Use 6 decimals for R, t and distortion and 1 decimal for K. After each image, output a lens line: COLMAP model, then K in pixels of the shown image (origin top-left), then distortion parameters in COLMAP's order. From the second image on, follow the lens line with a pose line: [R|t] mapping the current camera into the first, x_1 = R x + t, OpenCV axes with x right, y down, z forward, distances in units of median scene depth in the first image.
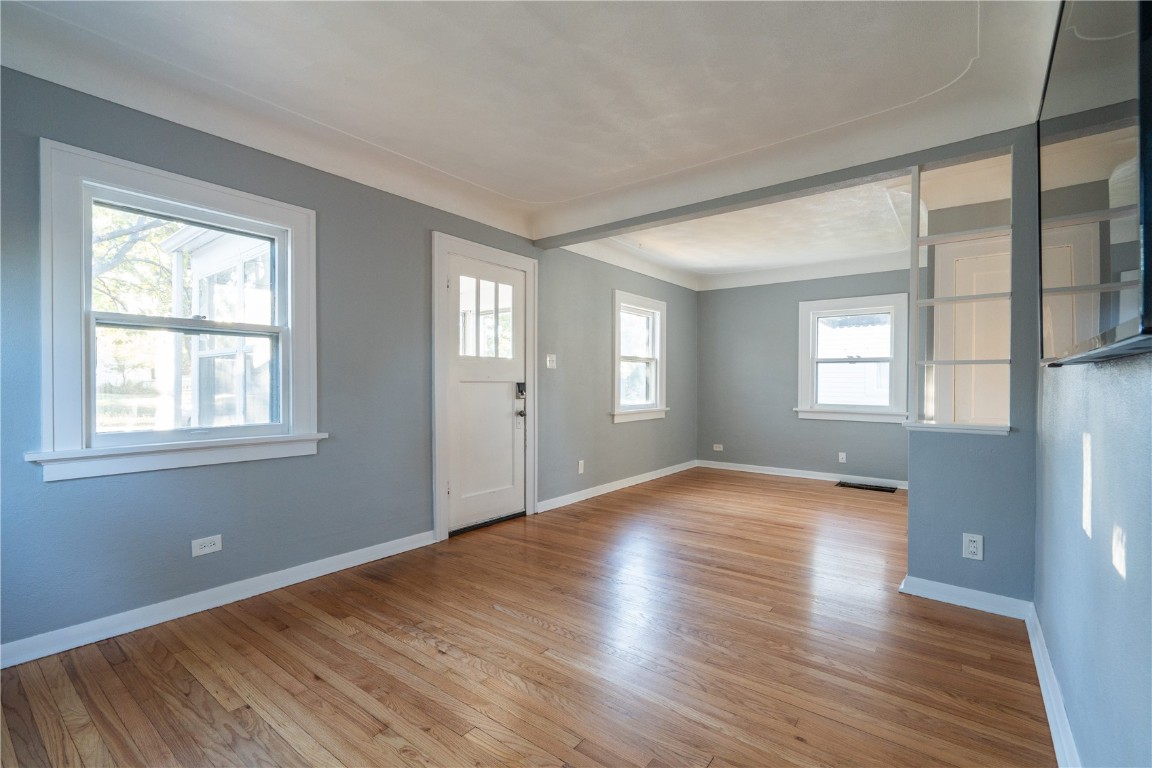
lens RADIAL K [[517.8, 0, 571.3], [0, 517.8, 386.2], [0, 0, 1]] dist [0.000449, 0.001126]
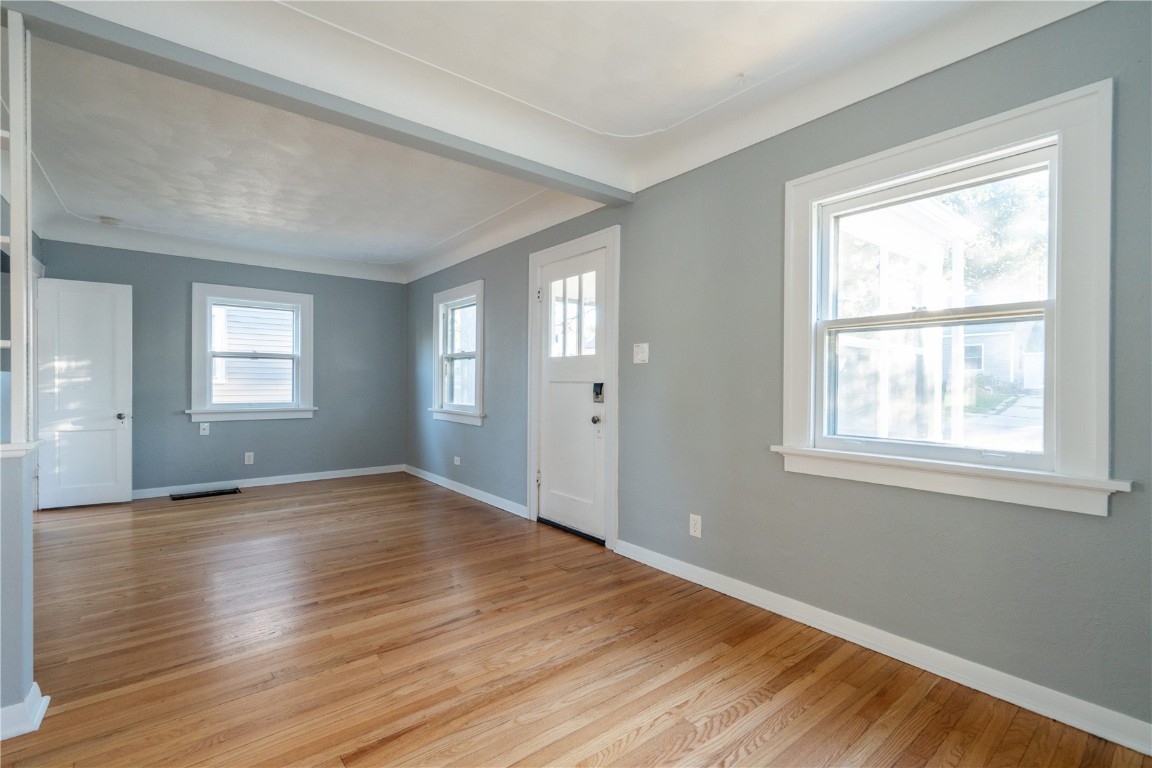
lens RADIAL K [[517.8, 0, 572.8], [0, 517.8, 385.9], [0, 0, 1]] dist [0.000449, 0.001126]
pose [[-0.234776, 0.009412, -0.972004, 0.737818], [-0.005204, 0.999927, 0.010940, -0.011710], [0.972036, 0.007626, -0.234710, 1.181001]]
